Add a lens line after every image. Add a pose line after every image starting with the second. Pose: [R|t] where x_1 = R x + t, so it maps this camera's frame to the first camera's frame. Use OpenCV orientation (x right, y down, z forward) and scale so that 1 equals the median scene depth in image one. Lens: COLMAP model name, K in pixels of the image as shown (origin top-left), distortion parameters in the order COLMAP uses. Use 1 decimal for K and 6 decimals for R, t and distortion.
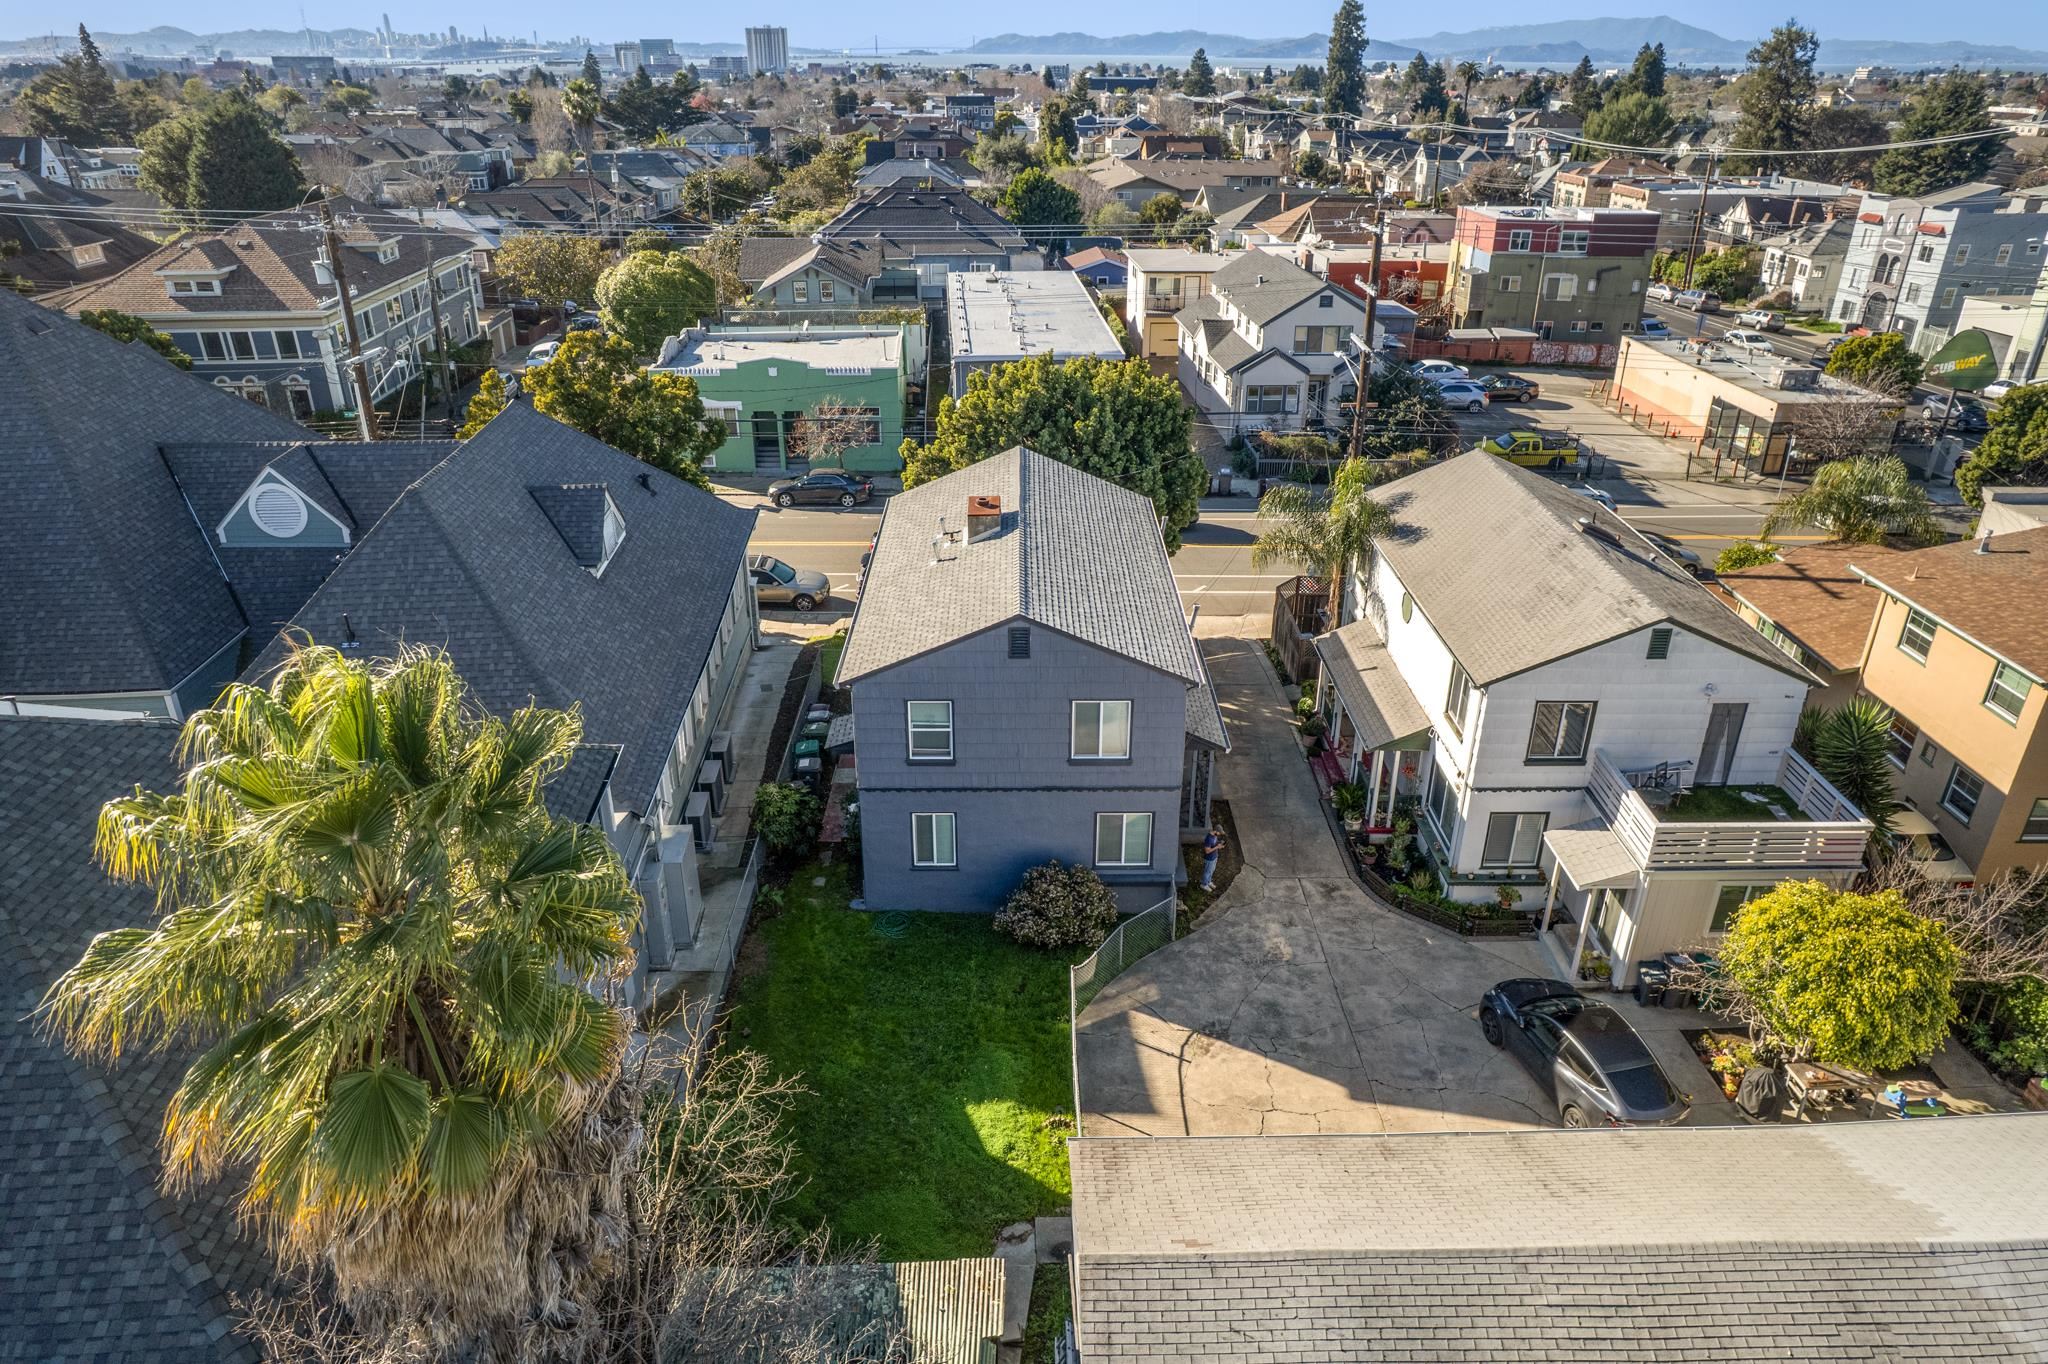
lens RADIAL K [[1315.5, 0, 1029.9], [0, 1315.5, 680.1], [0, 0, 1]] dist [-0.083695, 0.077884]
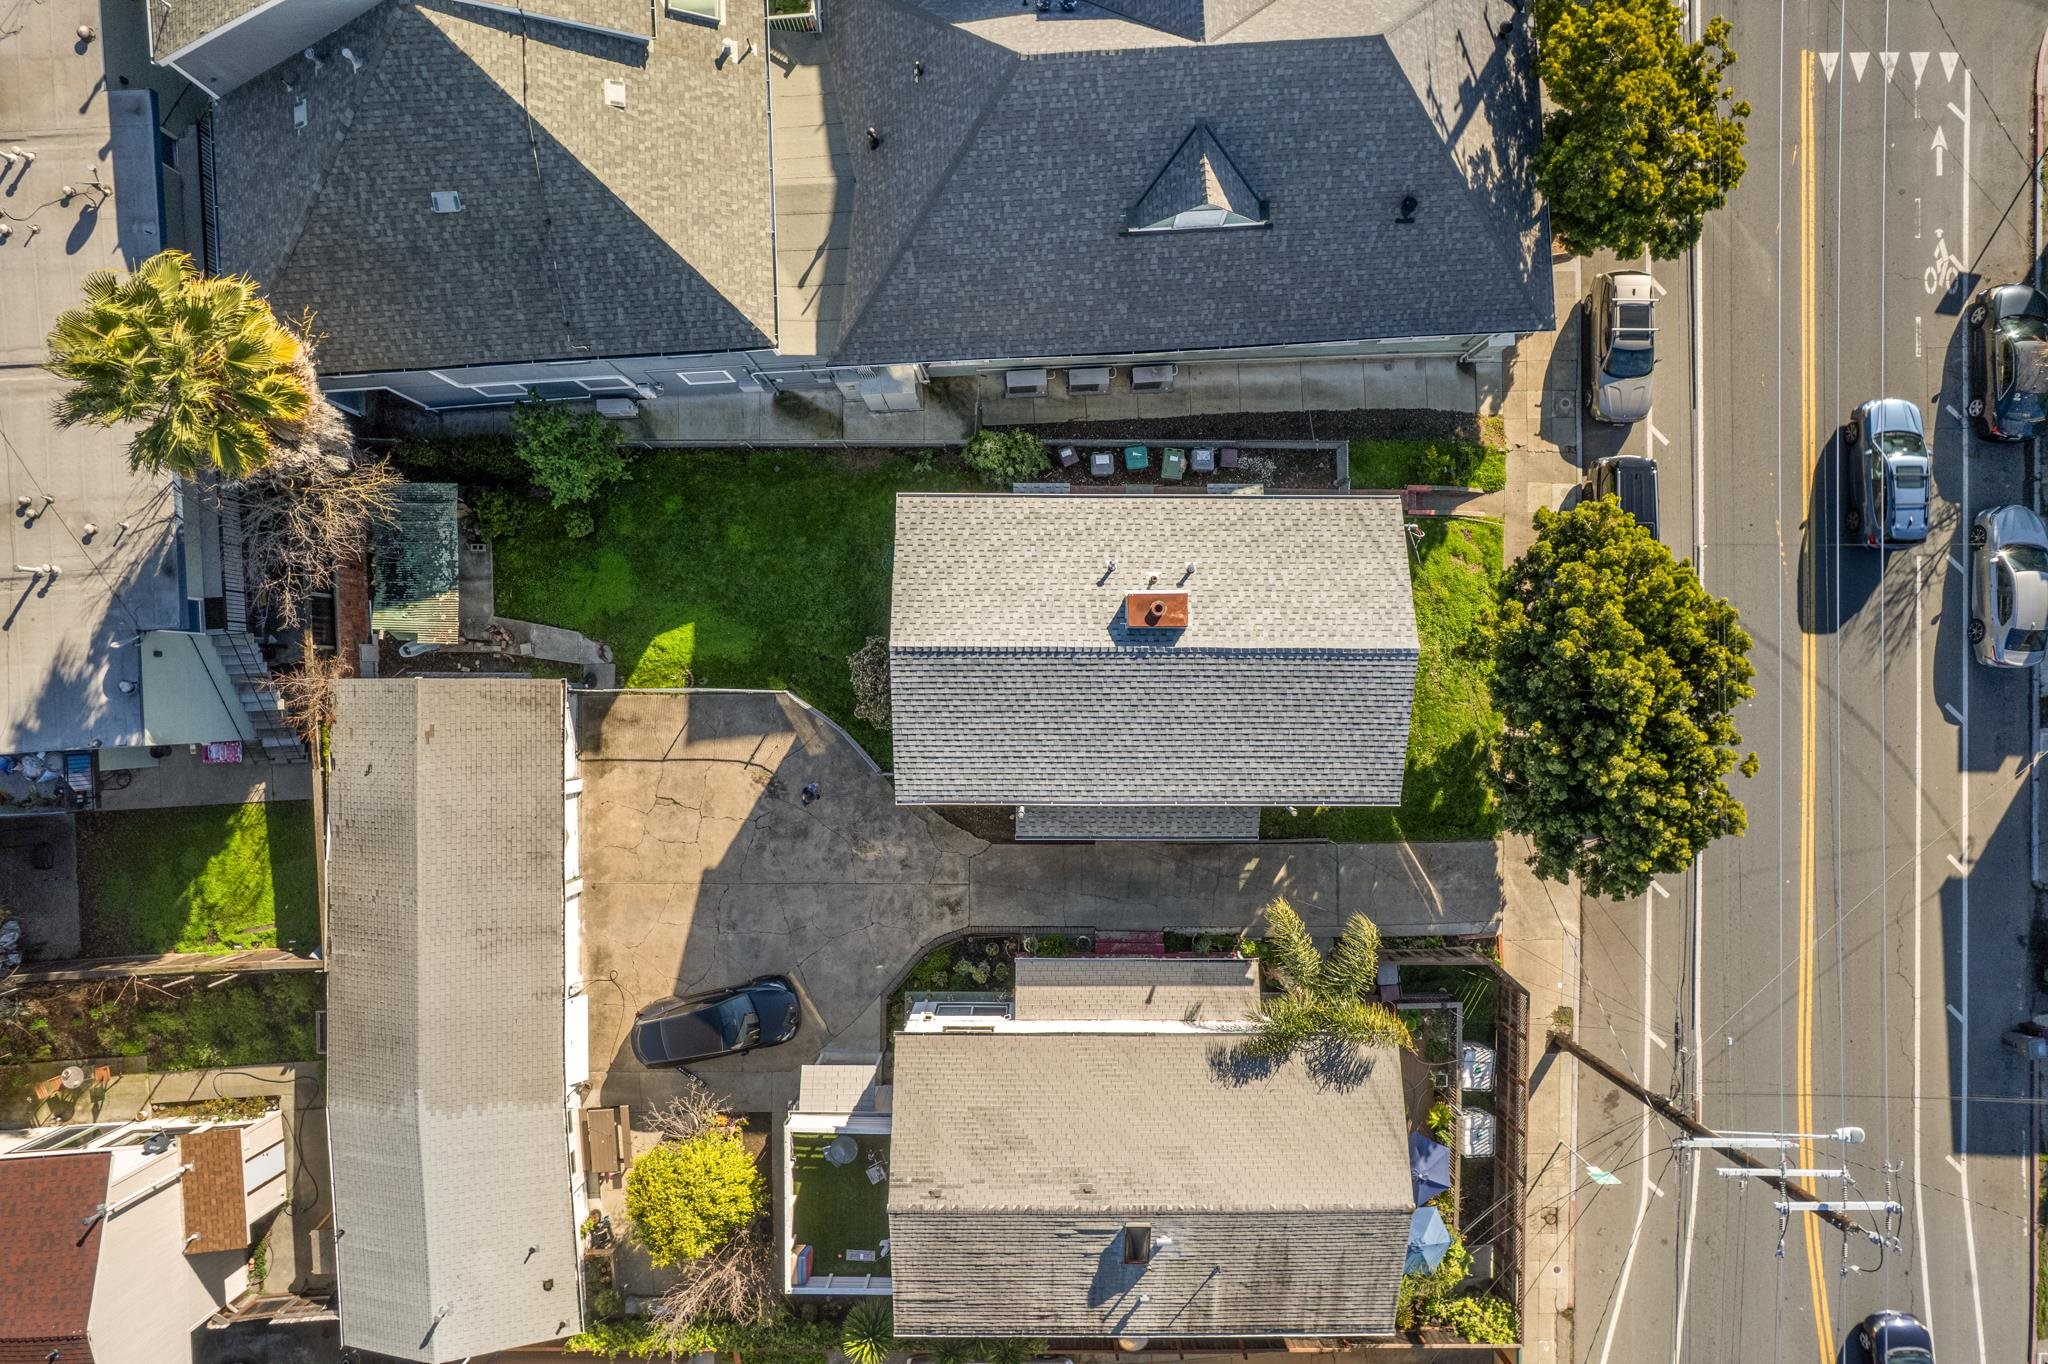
lens RADIAL K [[1315.5, 0, 1029.9], [0, 1315.5, 680.1], [0, 0, 1]] dist [-0.083695, 0.077884]
pose [[-0.014621, 0.999627, -0.023056, 0.040380], [-0.435580, 0.014388, 0.900035, -0.951713], [0.900031, 0.023202, 0.435207, 0.502687]]
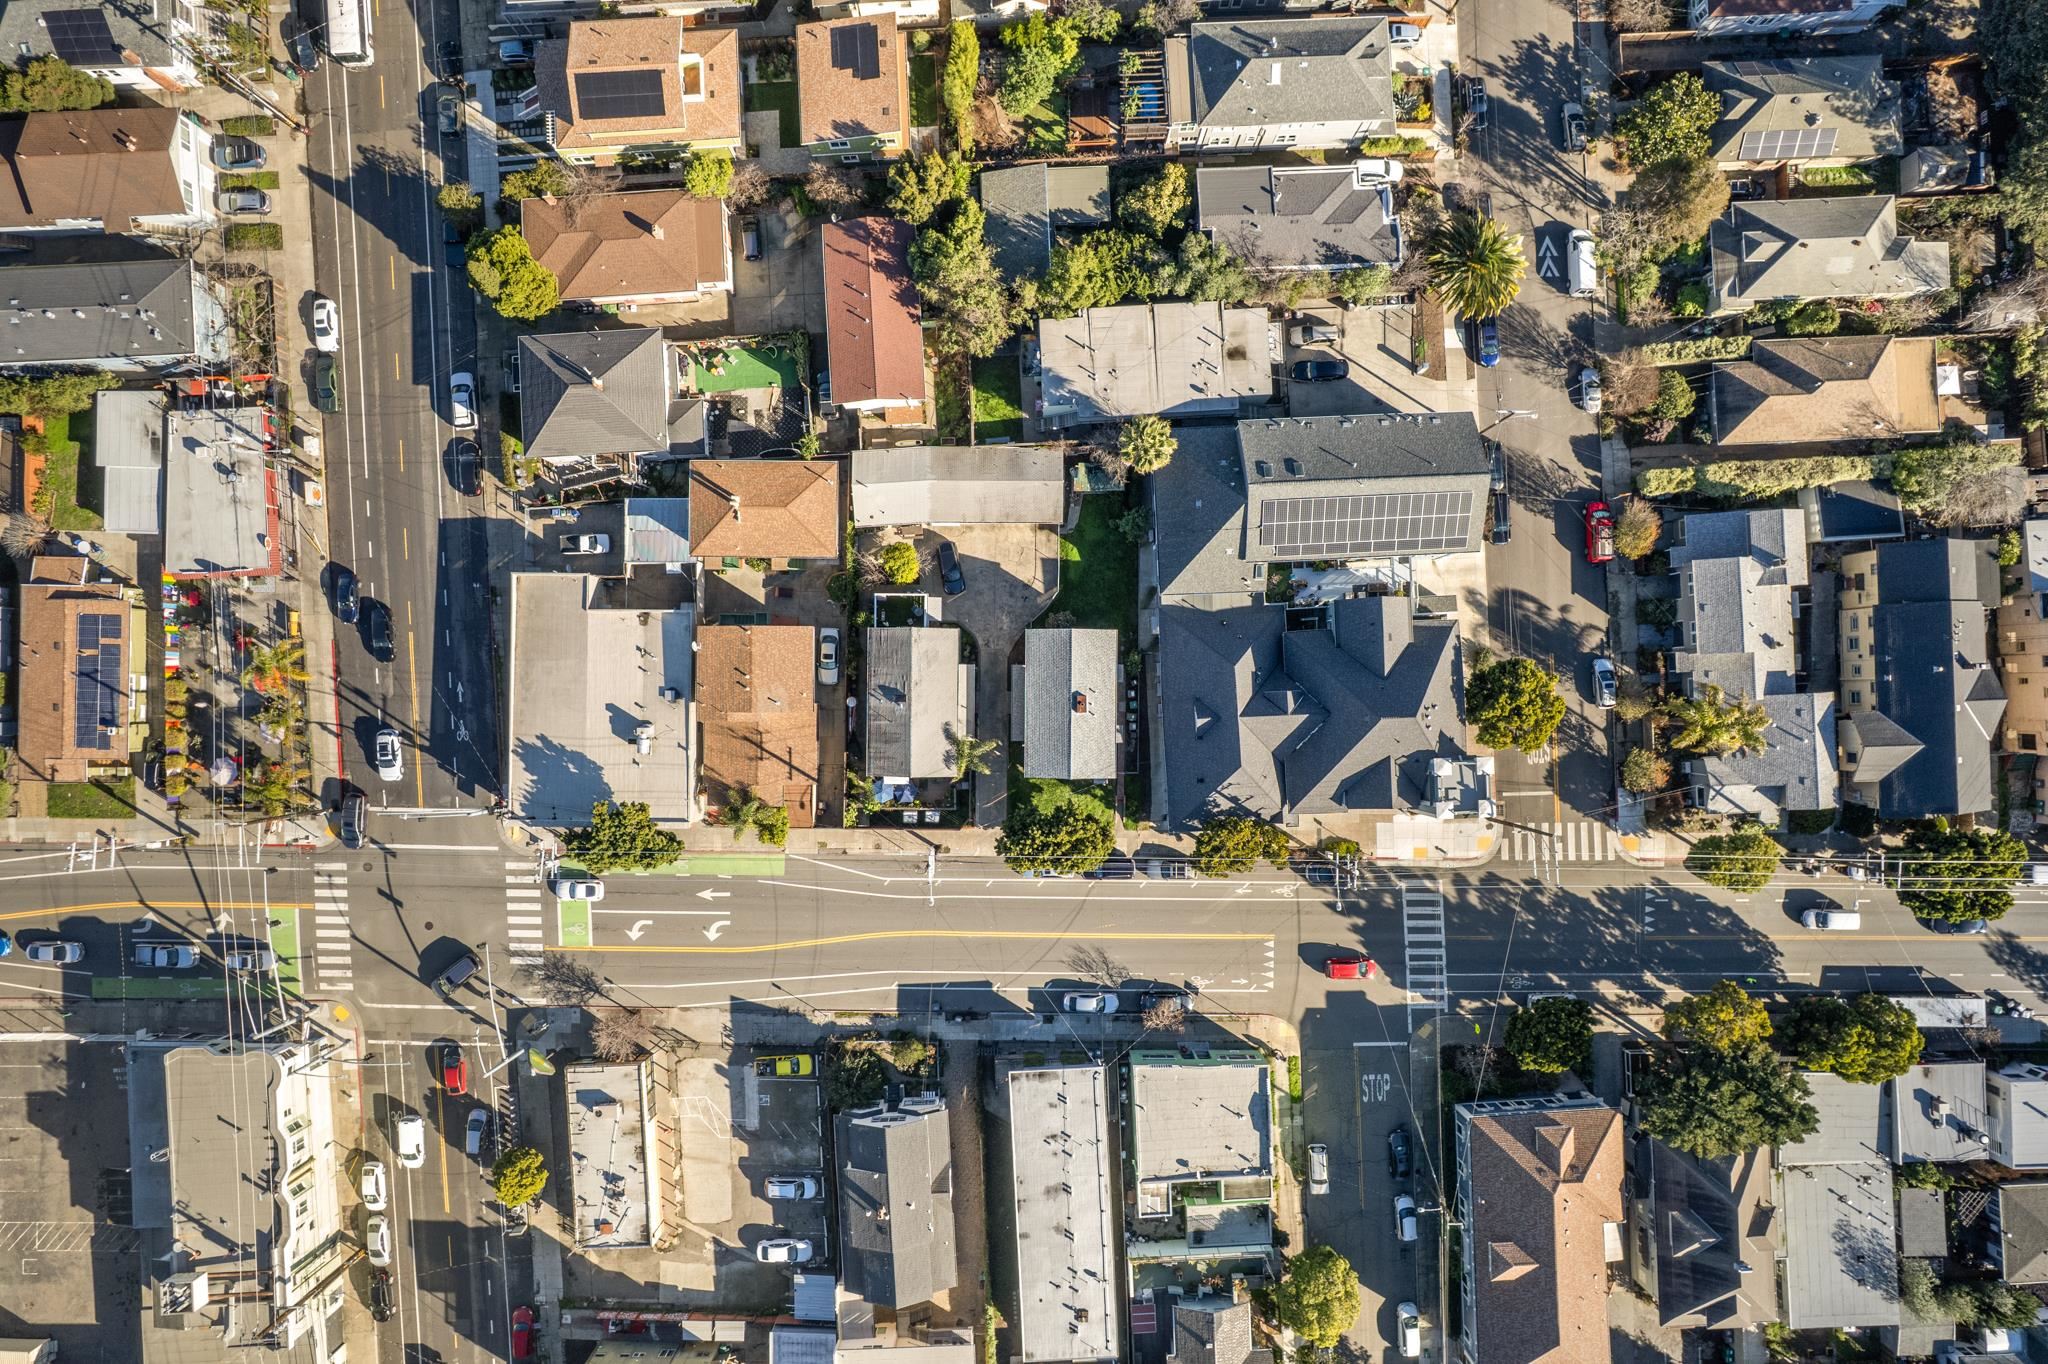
lens RADIAL K [[1315.5, 0, 1029.9], [0, 1315.5, 680.1], [0, 0, 1]] dist [-0.083695, 0.077884]
pose [[-0.999746, -0.020204, -0.010002, 0.135288], [-0.000505, -0.423506, 0.905893, -3.171794], [-0.022539, 0.905668, 0.423388, -0.486328]]
